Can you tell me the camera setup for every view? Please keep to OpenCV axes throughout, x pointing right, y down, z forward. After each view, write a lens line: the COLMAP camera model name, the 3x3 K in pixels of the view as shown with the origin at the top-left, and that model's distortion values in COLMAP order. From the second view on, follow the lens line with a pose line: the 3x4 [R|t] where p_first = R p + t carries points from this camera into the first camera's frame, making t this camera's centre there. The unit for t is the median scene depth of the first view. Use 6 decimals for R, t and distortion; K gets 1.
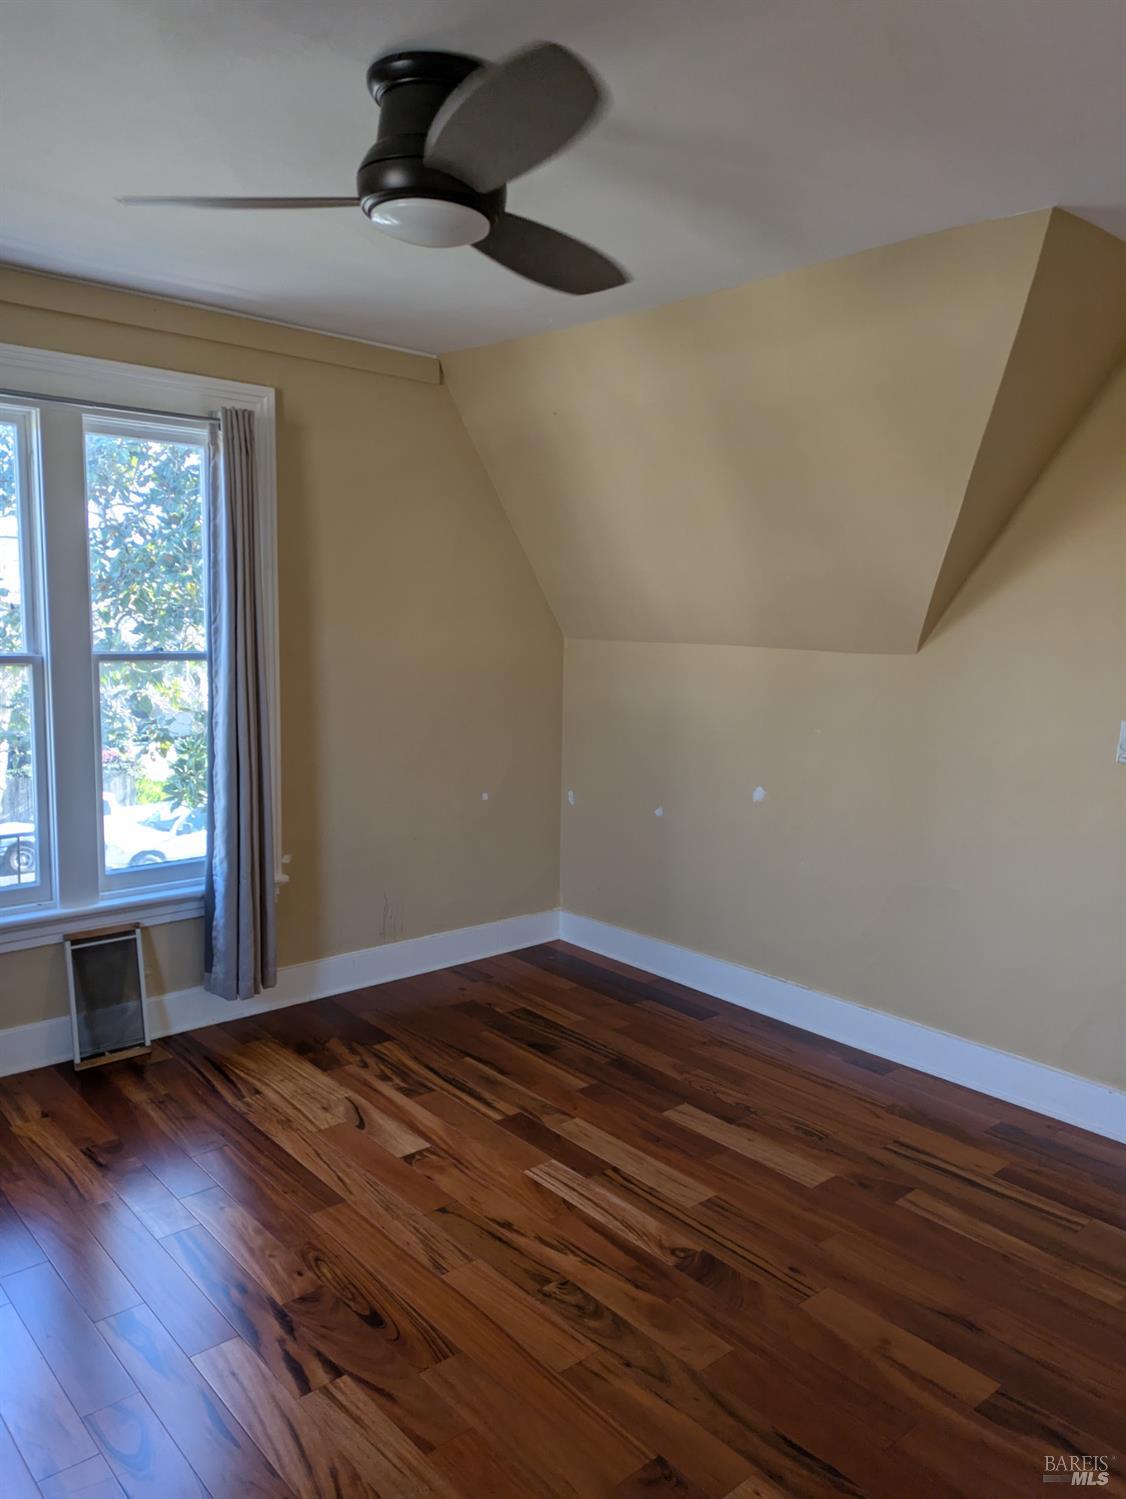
lens RADIAL K [[1097.5, 0, 586.1], [0, 1097.5, 741.5], [0, 0, 1]] dist [0.071249, -0.051897]
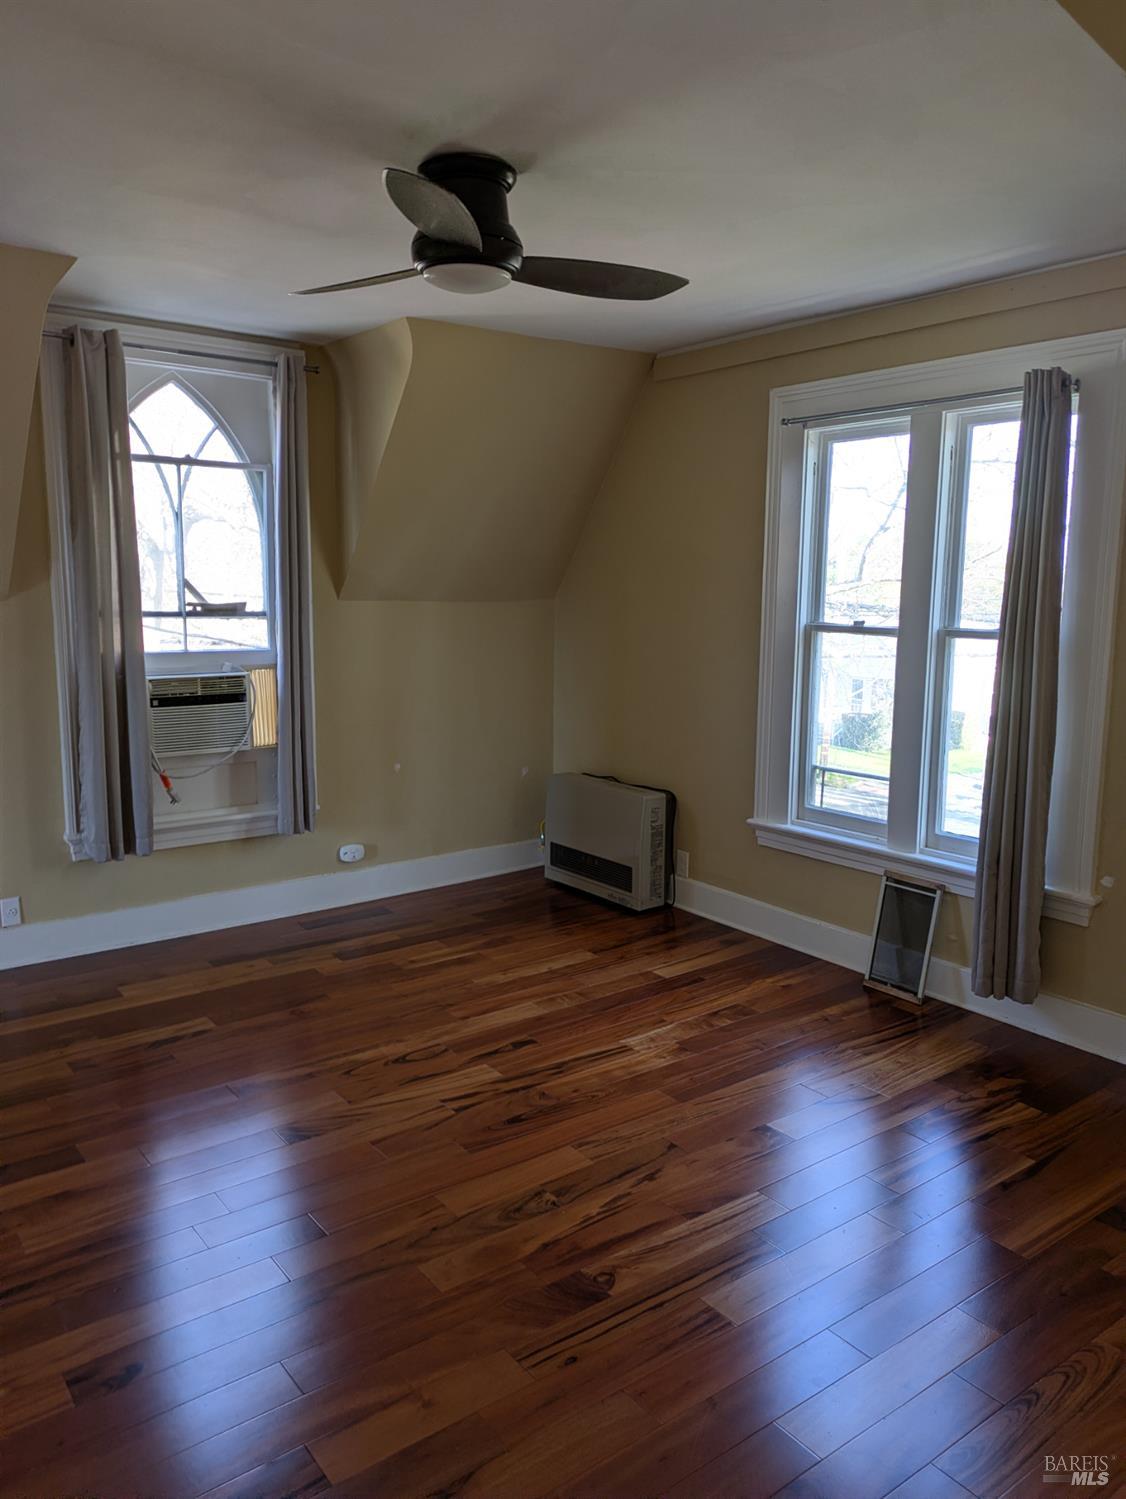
lens RADIAL K [[1140.5, 0, 558.4], [0, 1140.5, 734.7], [0, 0, 1]] dist [0.079610, -0.001076]
pose [[-0.081726, 0.107487, -0.990842, 0.915719], [-0.134760, 0.983846, 0.117843, -0.076145], [0.987502, 0.143157, -0.065921, 0.902856]]
